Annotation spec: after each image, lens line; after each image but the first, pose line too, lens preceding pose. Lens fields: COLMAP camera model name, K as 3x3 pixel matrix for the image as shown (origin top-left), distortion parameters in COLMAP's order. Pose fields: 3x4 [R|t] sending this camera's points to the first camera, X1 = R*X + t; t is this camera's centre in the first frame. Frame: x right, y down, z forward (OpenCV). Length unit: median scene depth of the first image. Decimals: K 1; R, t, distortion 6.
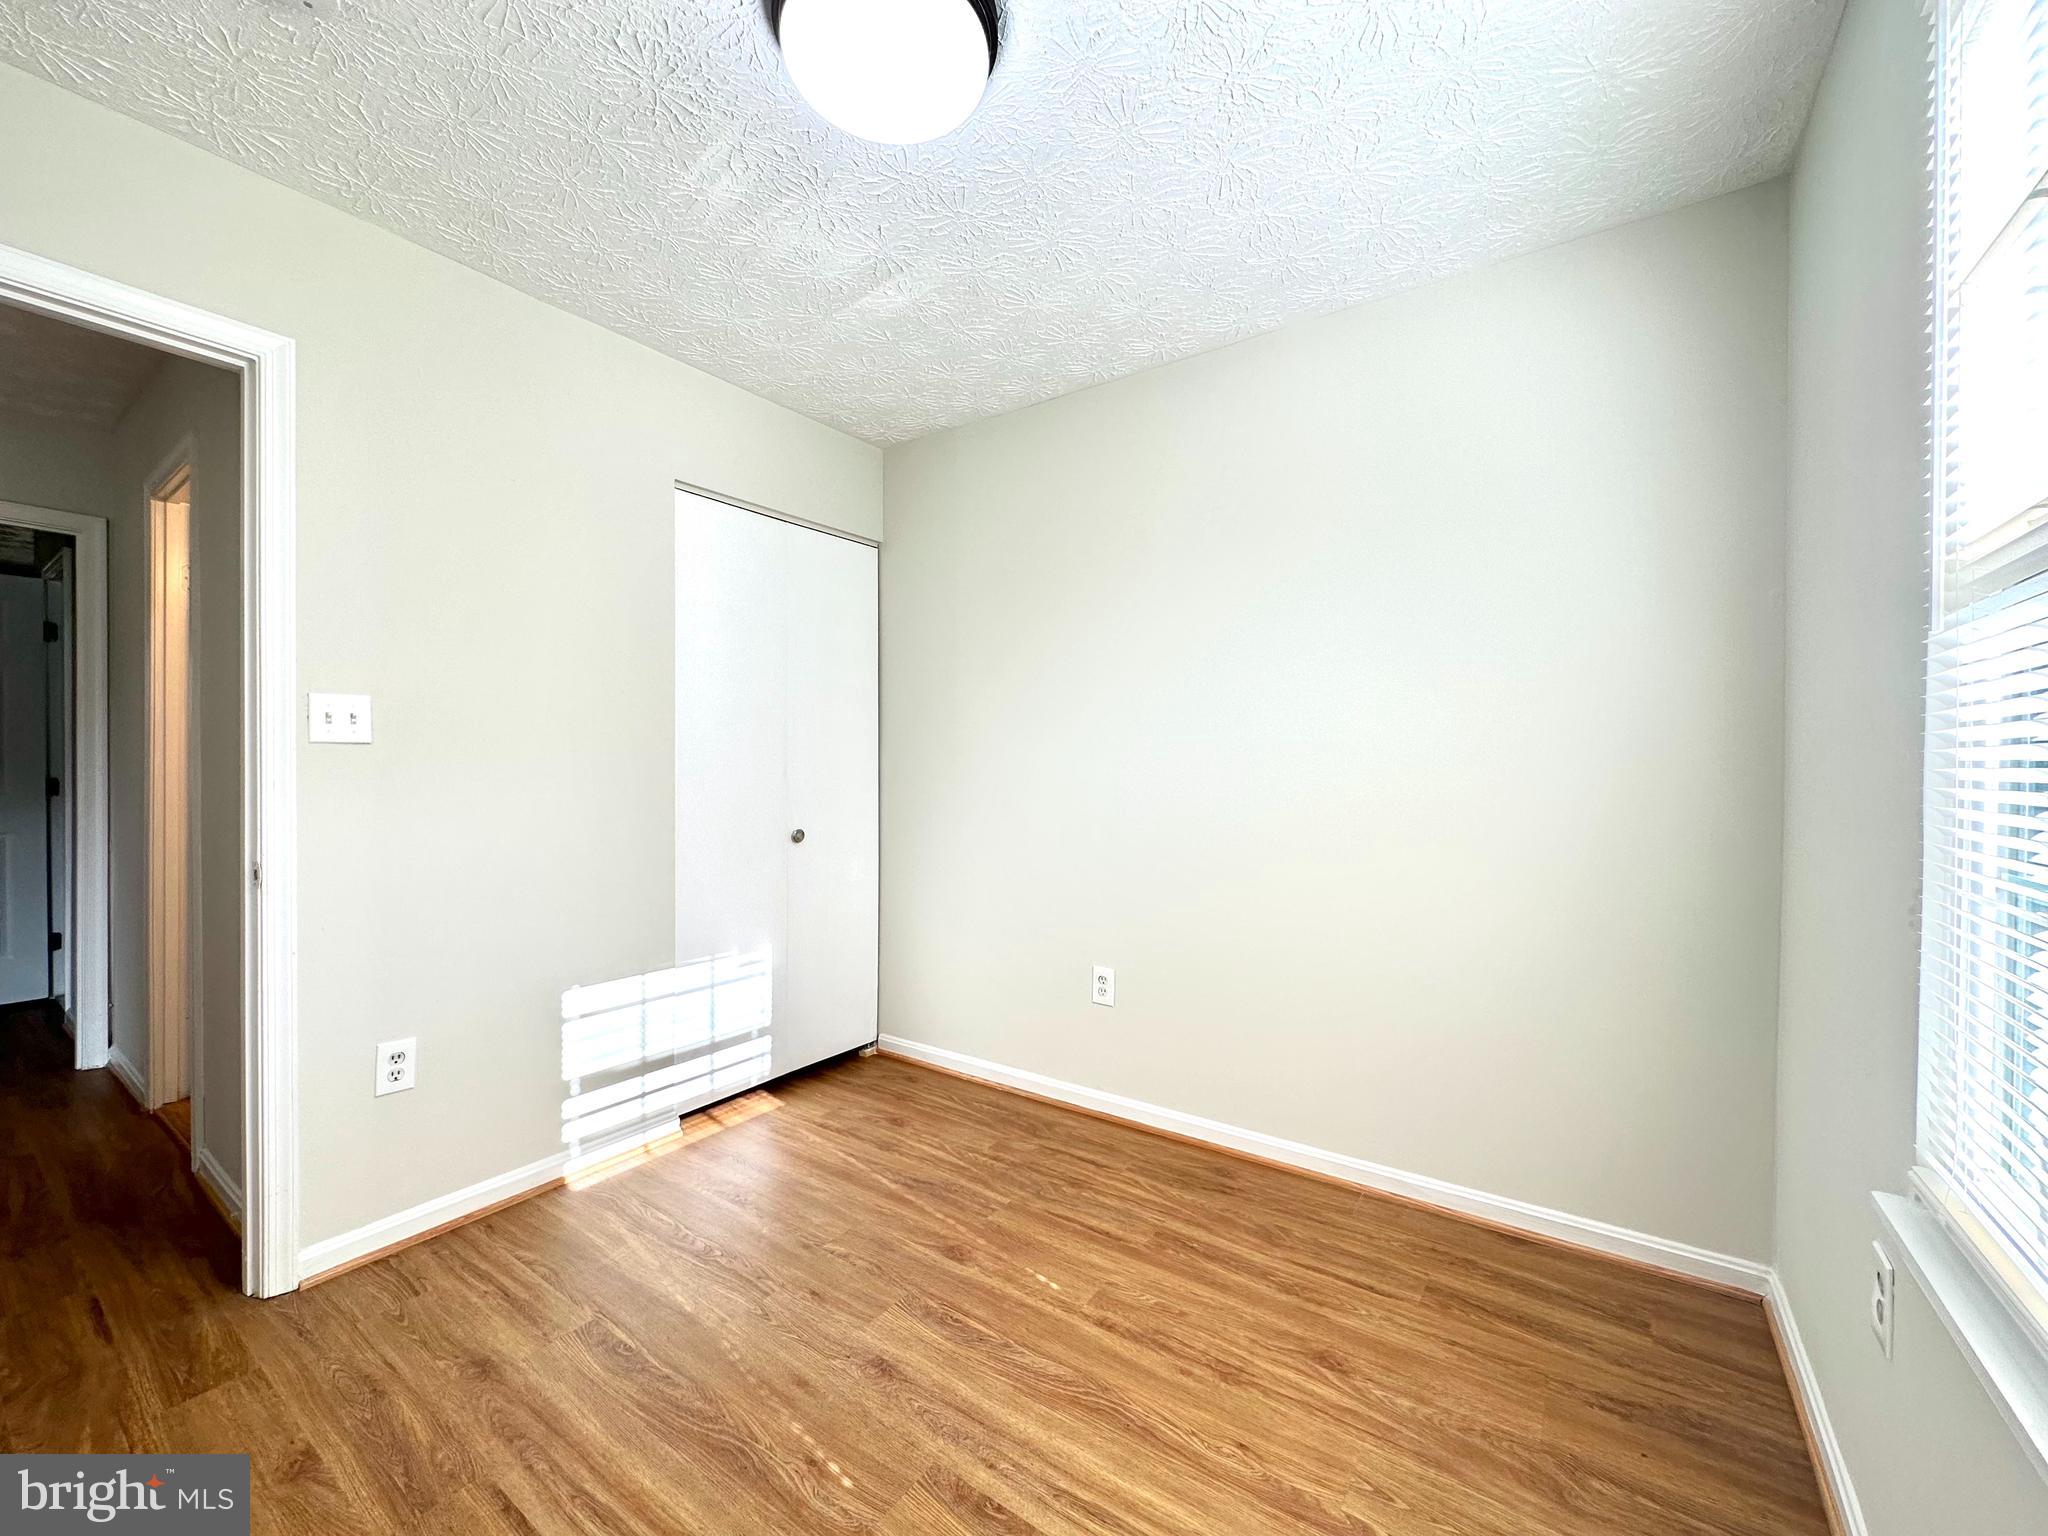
lens RADIAL K [[818.5, 0, 1031.9], [0, 818.5, 766.4], [0, 0, 1]] dist [-0.003470, 0.001119]
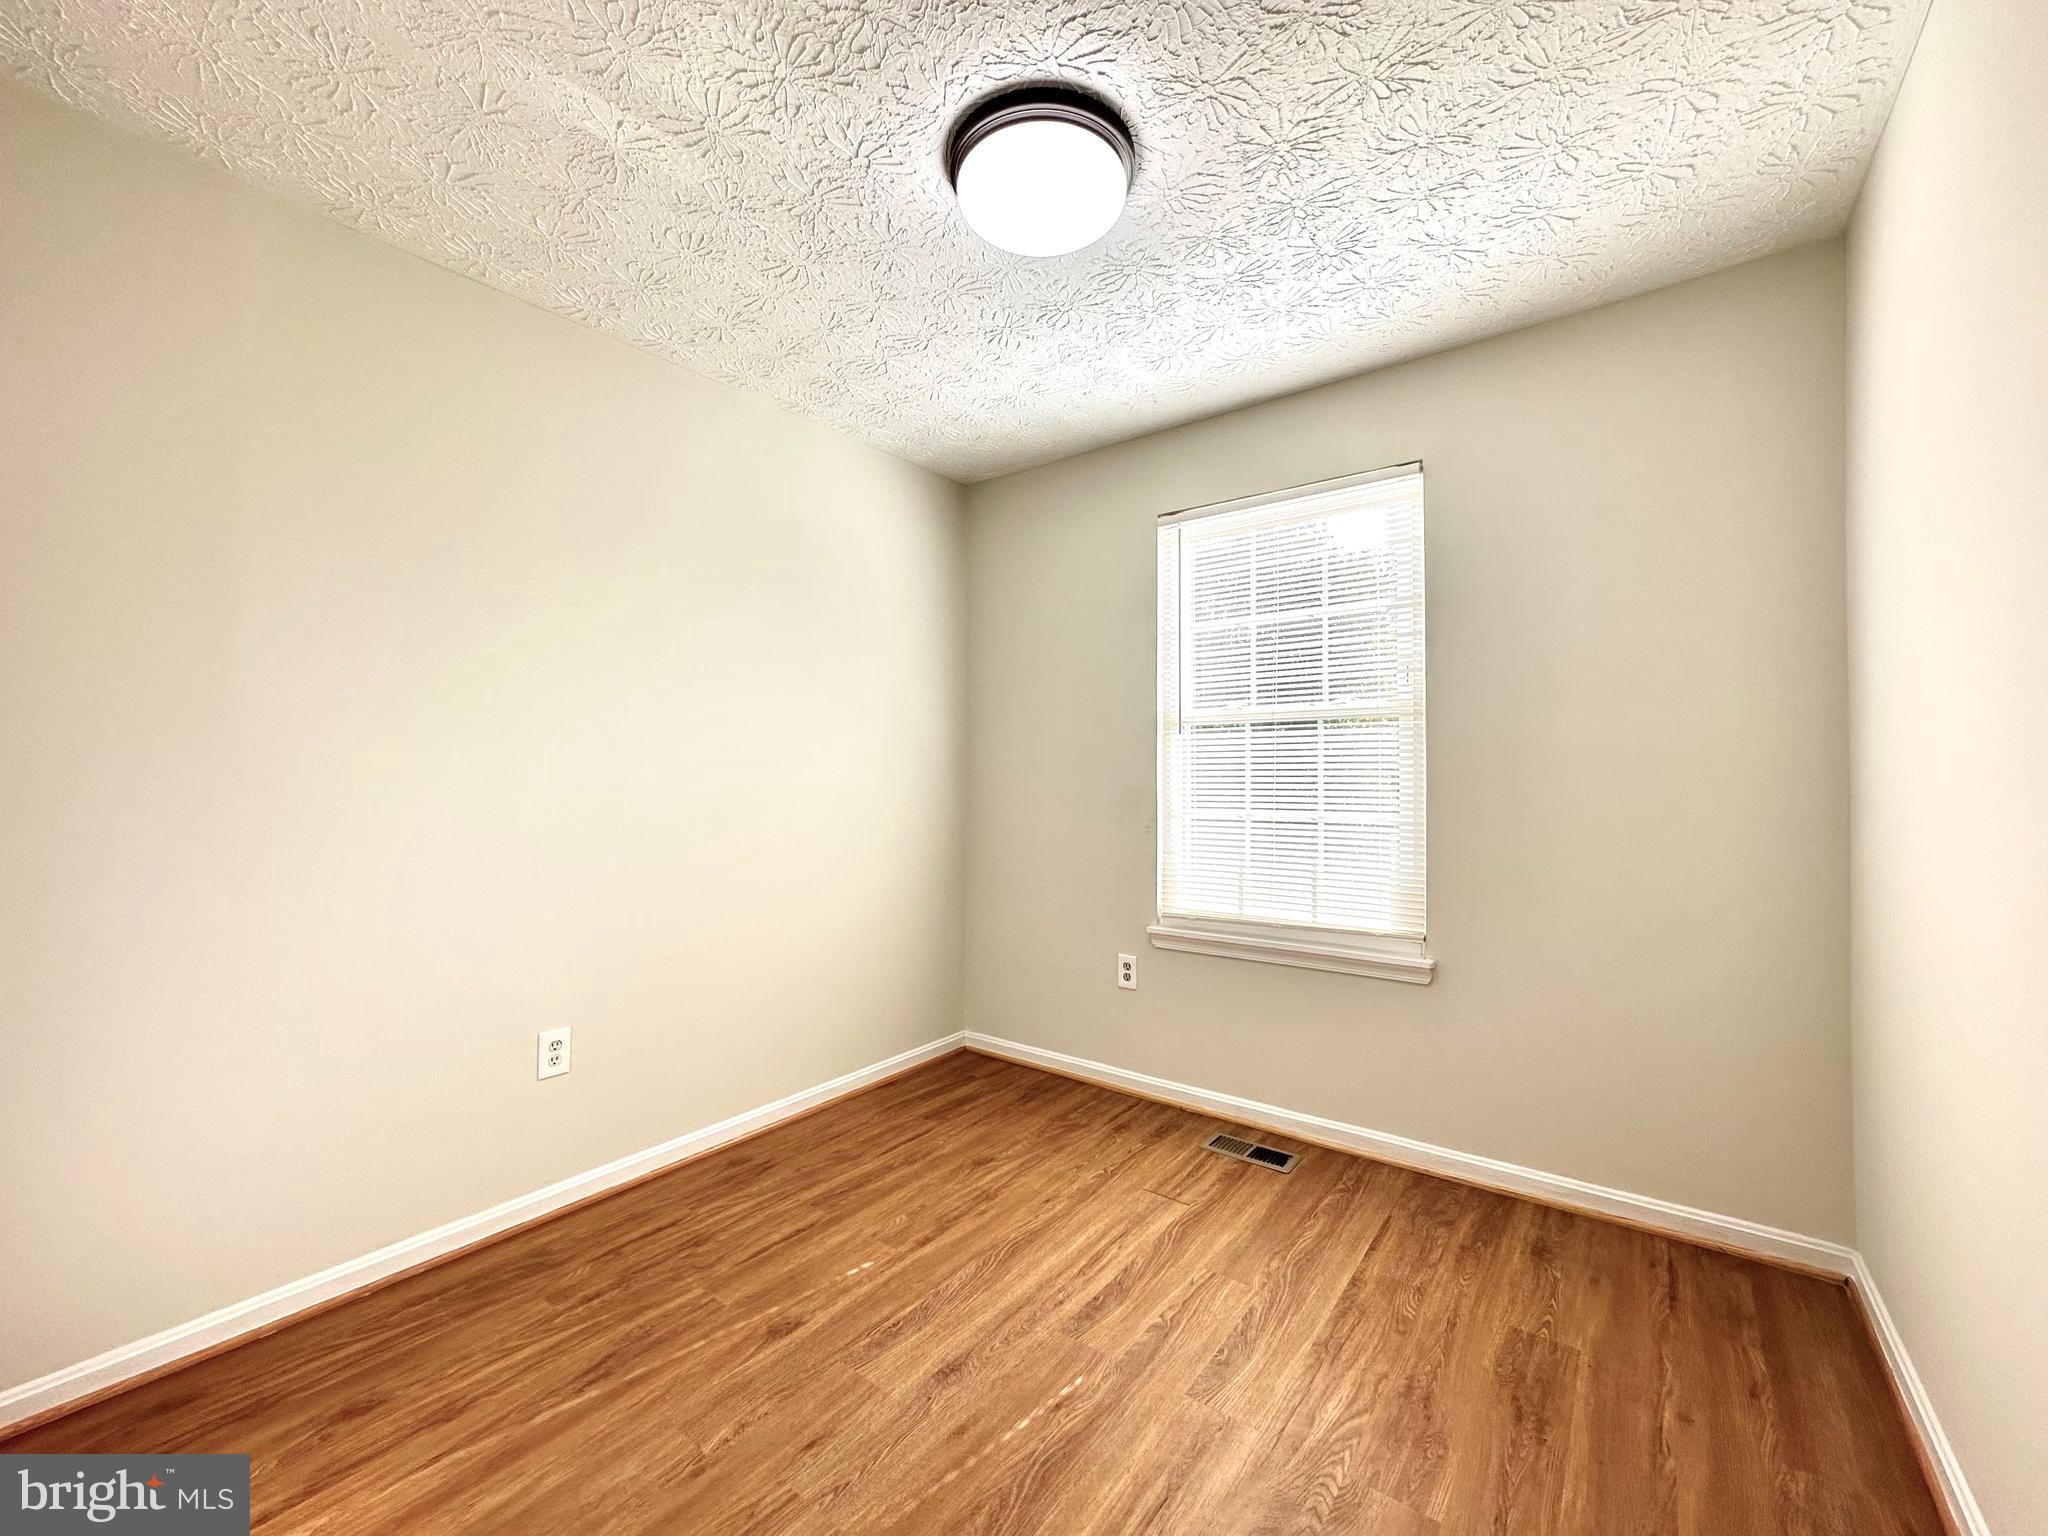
lens RADIAL K [[818.5, 0, 1014.7], [0, 818.5, 759.1], [0, 0, 1]] dist [-0.003470, 0.001119]
pose [[0.048199, 0.019961, 0.998638, -1.039428], [0.006409, 0.999774, -0.020293, -0.004457], [-0.998817, 0.007378, 0.048060, 0.742116]]
